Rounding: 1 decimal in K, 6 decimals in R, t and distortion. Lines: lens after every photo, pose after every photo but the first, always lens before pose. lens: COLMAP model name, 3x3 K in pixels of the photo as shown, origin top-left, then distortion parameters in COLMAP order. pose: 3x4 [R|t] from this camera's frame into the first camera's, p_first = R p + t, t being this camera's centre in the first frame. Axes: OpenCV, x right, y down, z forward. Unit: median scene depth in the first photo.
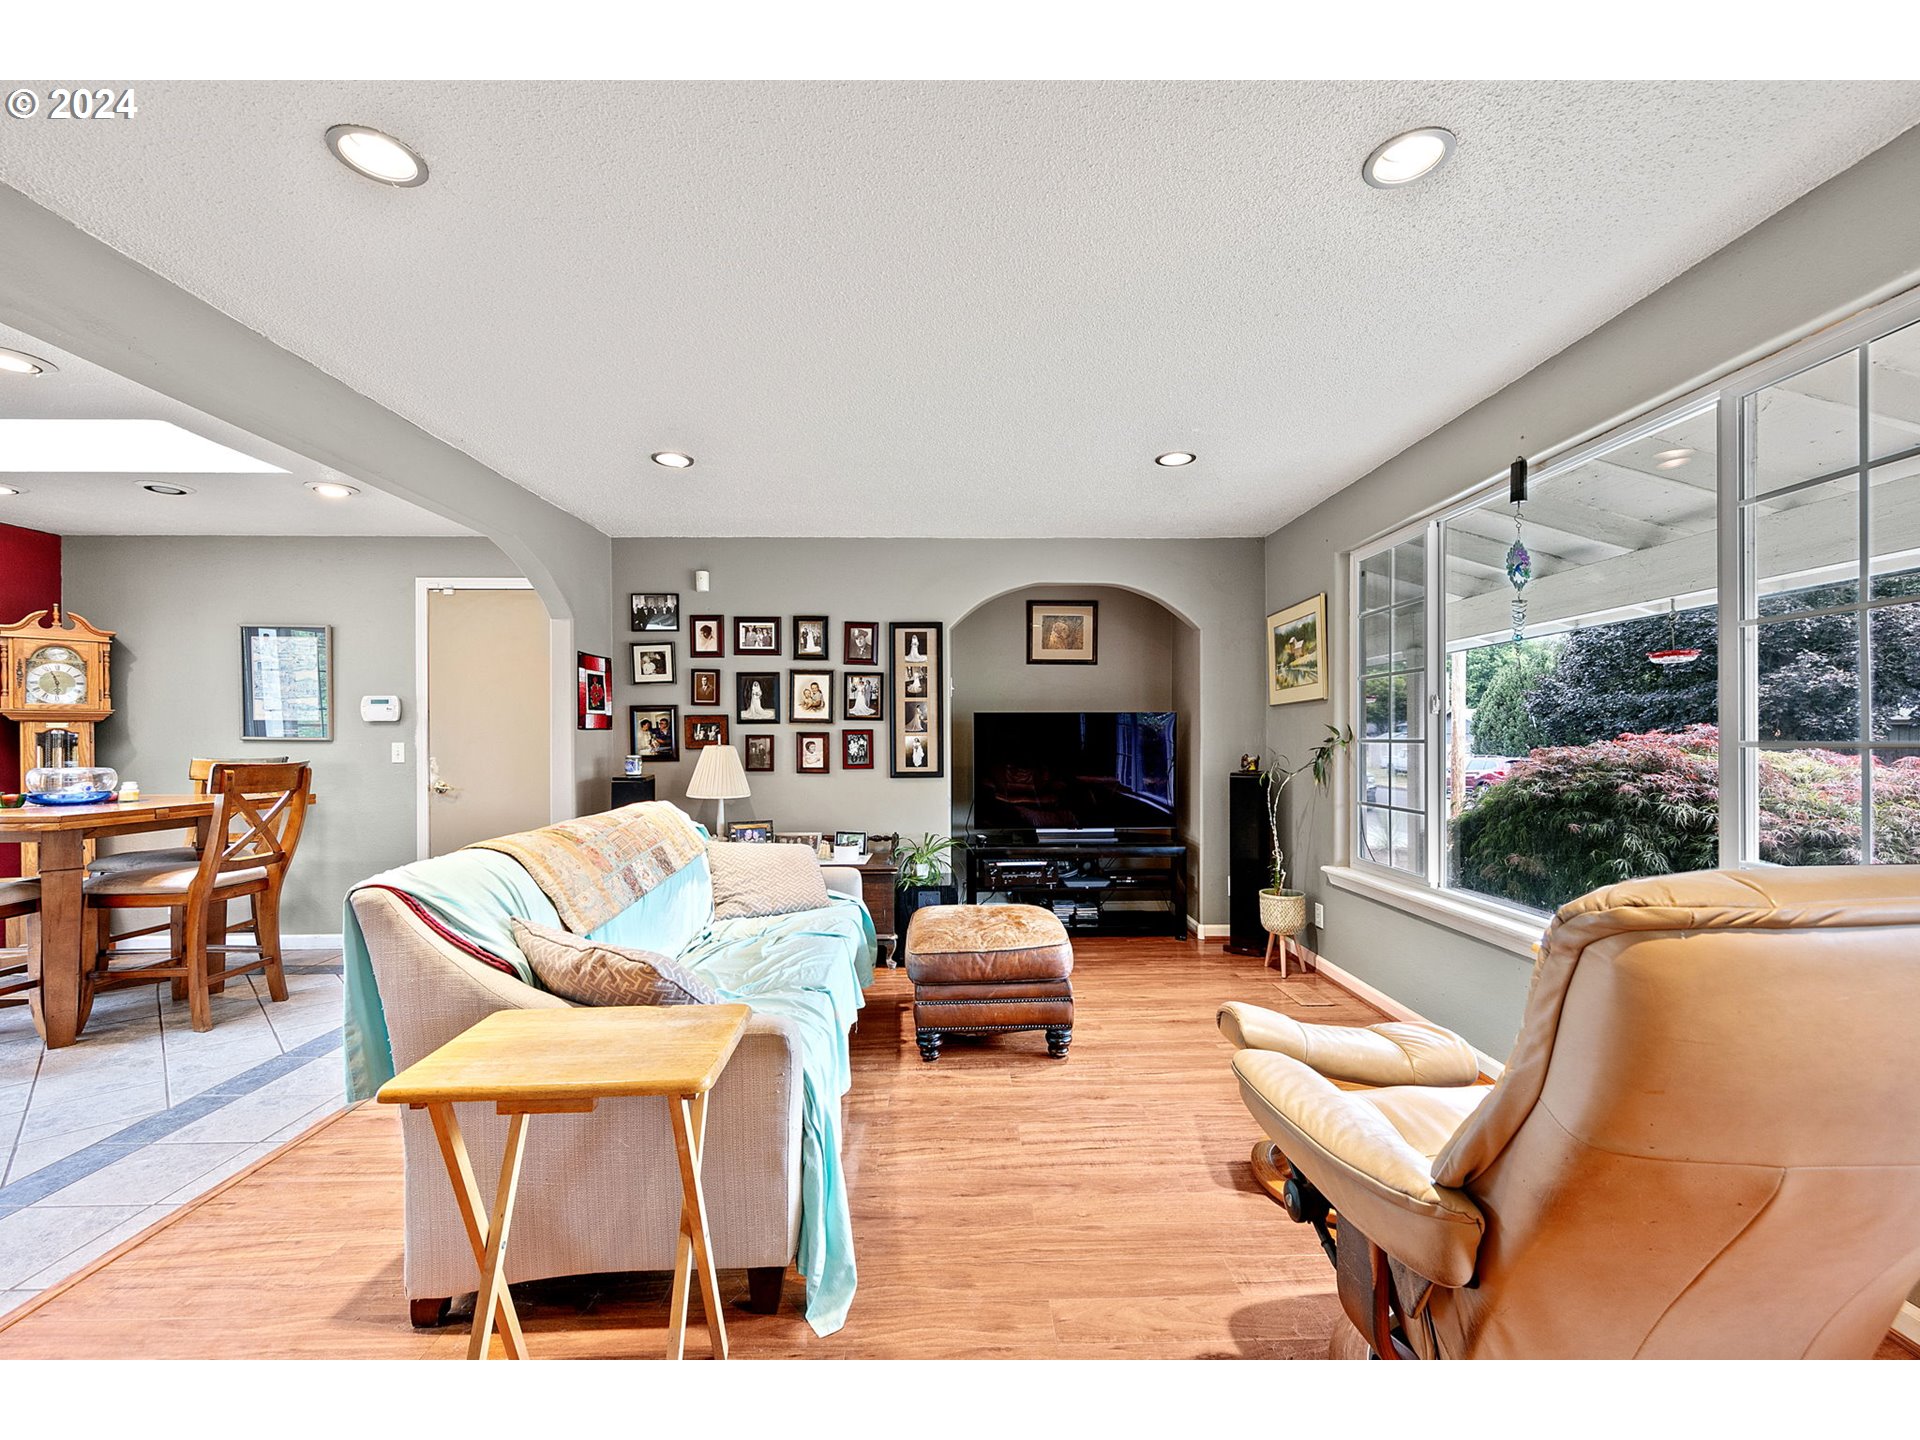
lens RADIAL K [[804.7, 0, 968.3], [0, 804.7, 731.6], [0, 0, 1]] dist [0.003994, -0.000934]
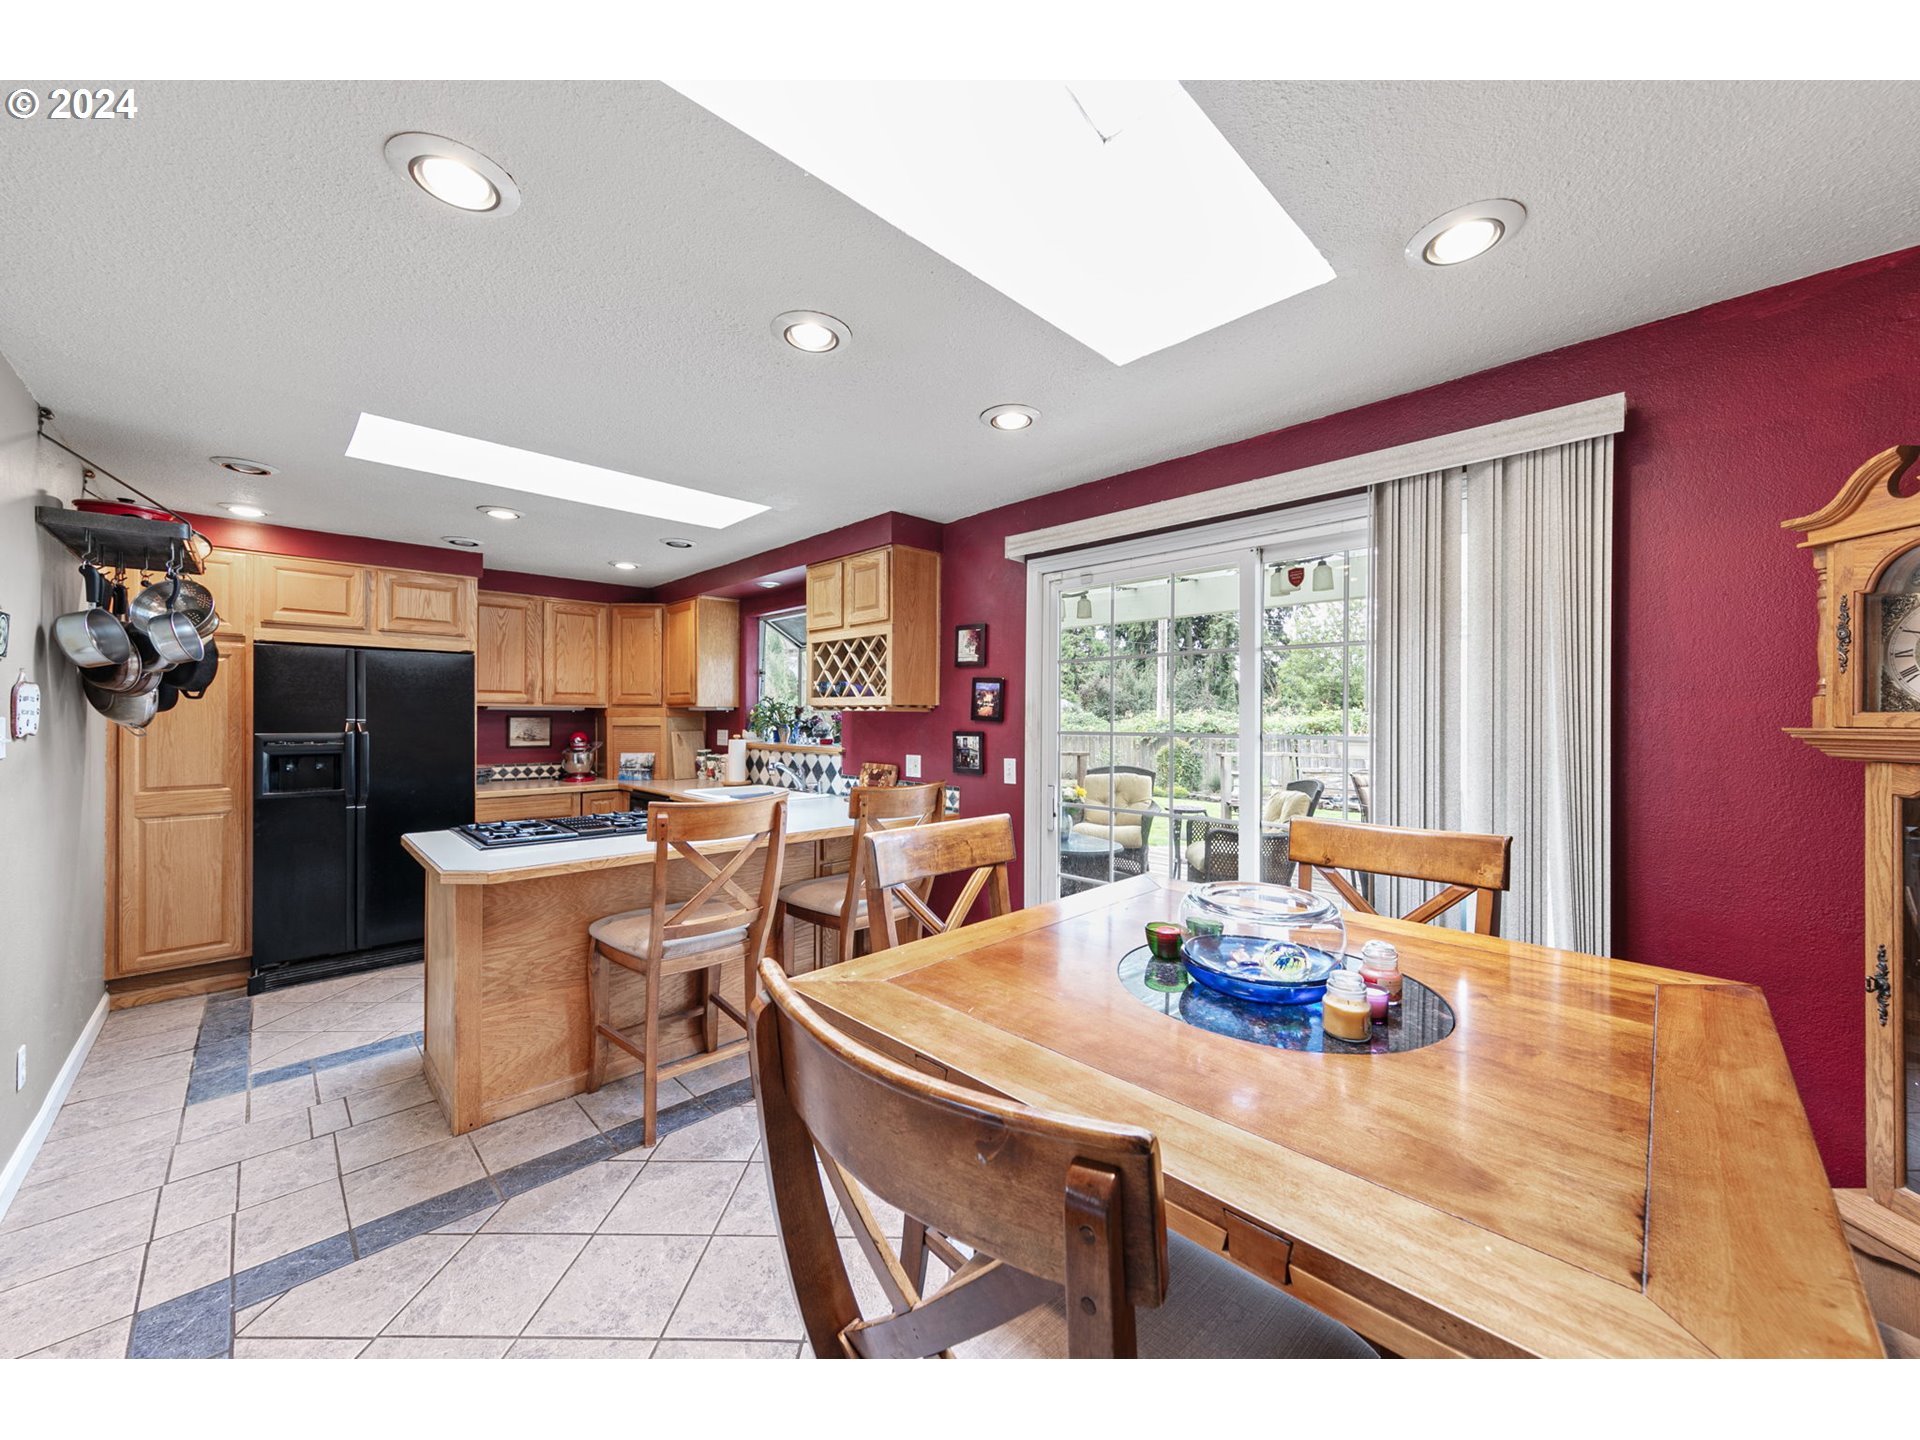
lens RADIAL K [[722.9, 0, 966.6], [0, 722.9, 716.2], [0, 0, 1]] dist [0.002986, 0.000103]
pose [[-0.731956, 0.000962, -0.681351, -0.581751], [0.005269, 0.999977, -0.004248, -0.031452], [0.681331, -0.006699, -0.731945, 0.875315]]
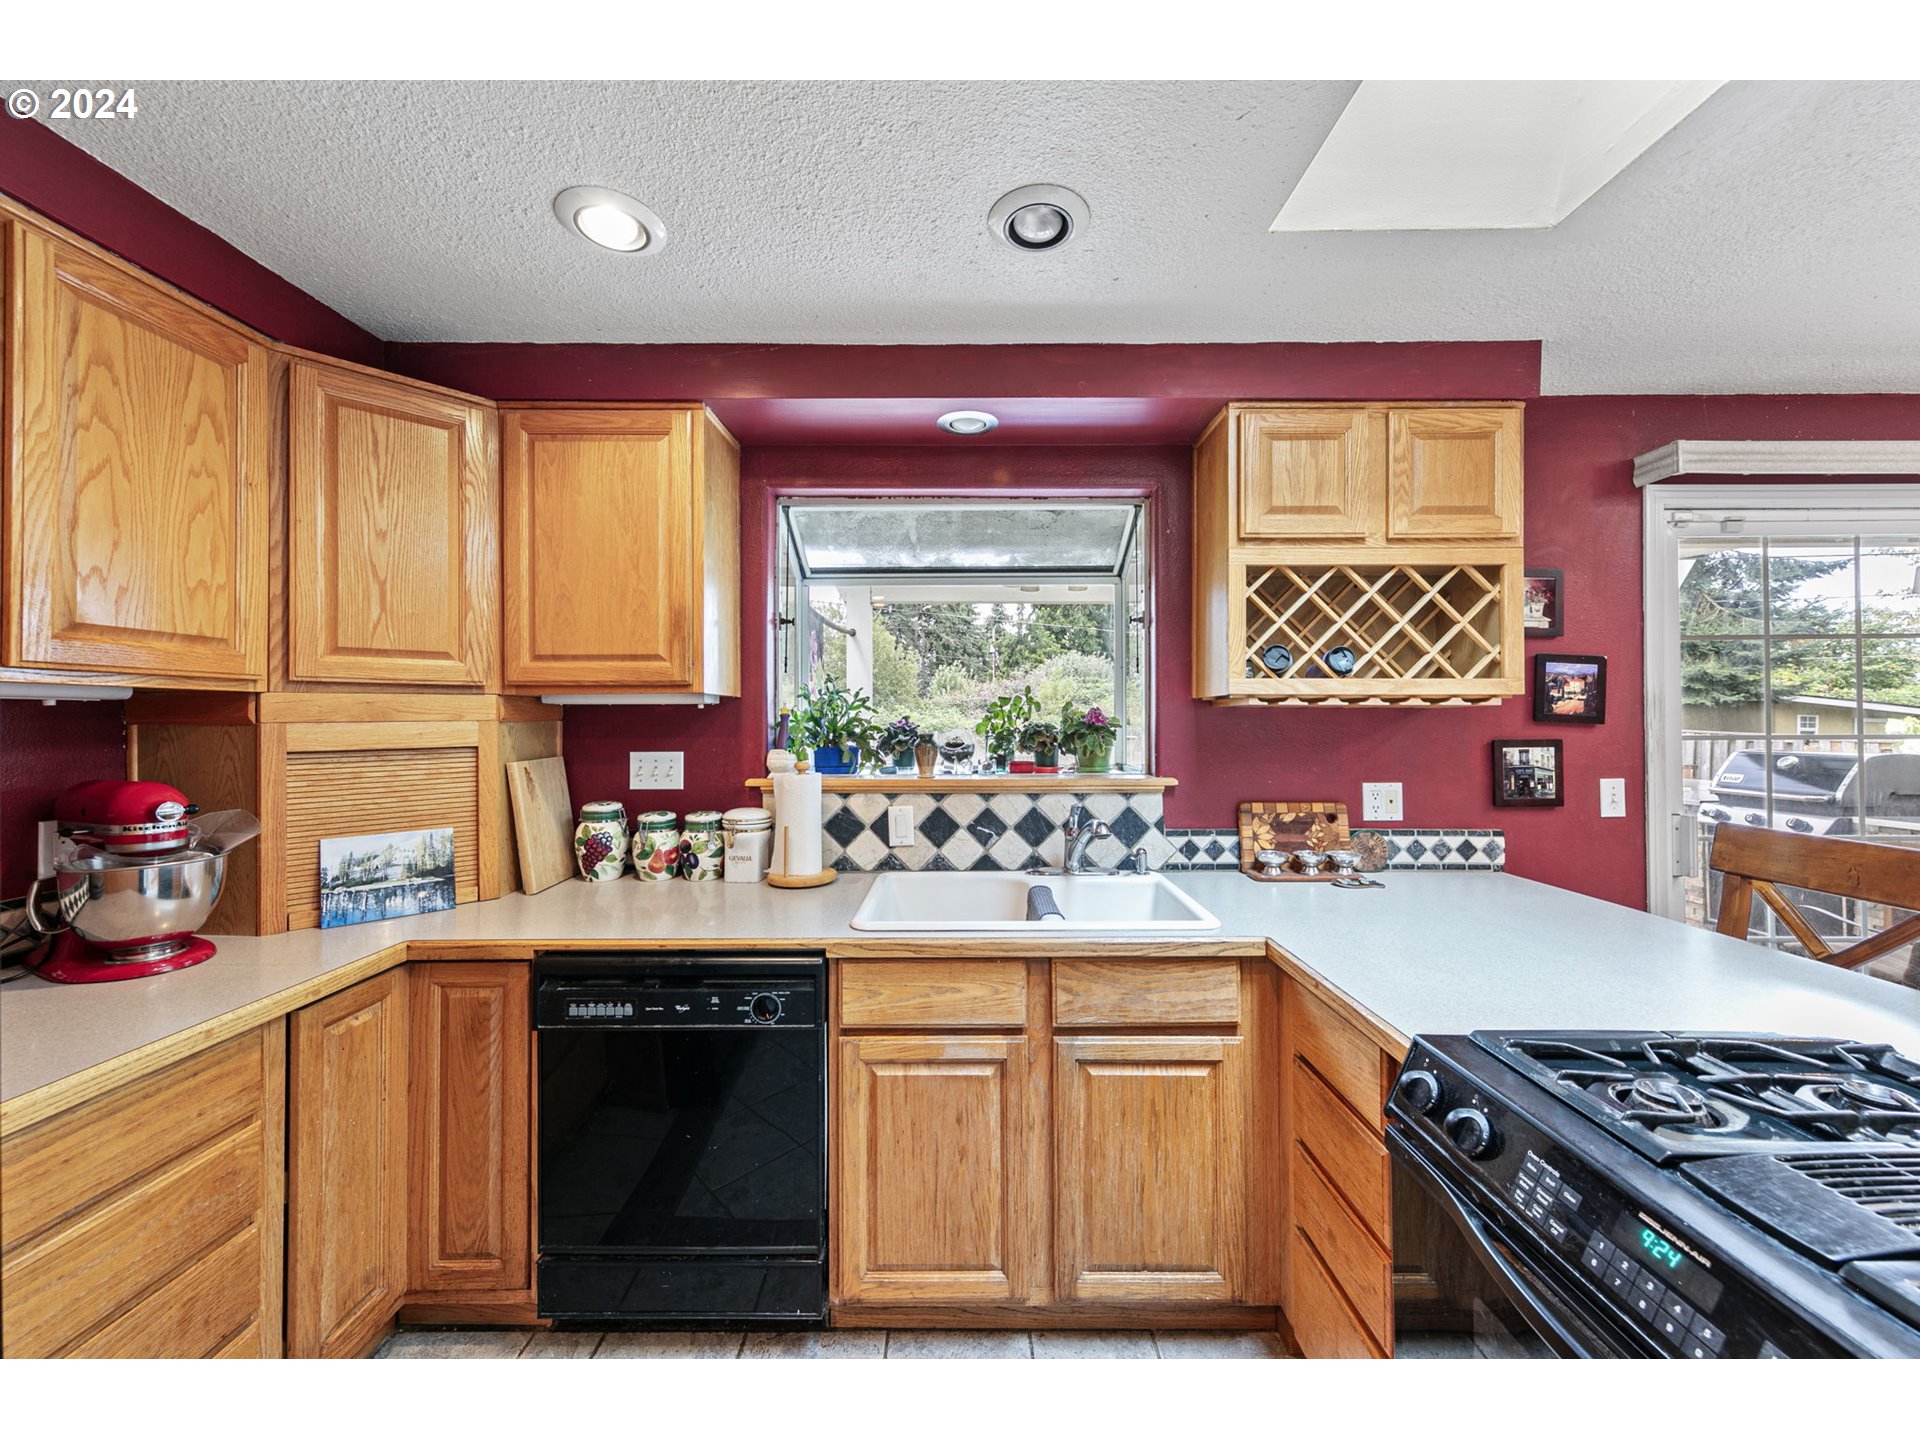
lens RADIAL K [[715.7, 0, 967.8], [0, 715.7, 712.7], [0, 0, 1]] dist [0.004535, 0.000176]
pose [[-0.026367, -0.003545, -0.999646, -0.619153], [0.010822, 0.999934, -0.003831, -0.038498], [0.999594, -0.010920, -0.026327, -0.032874]]
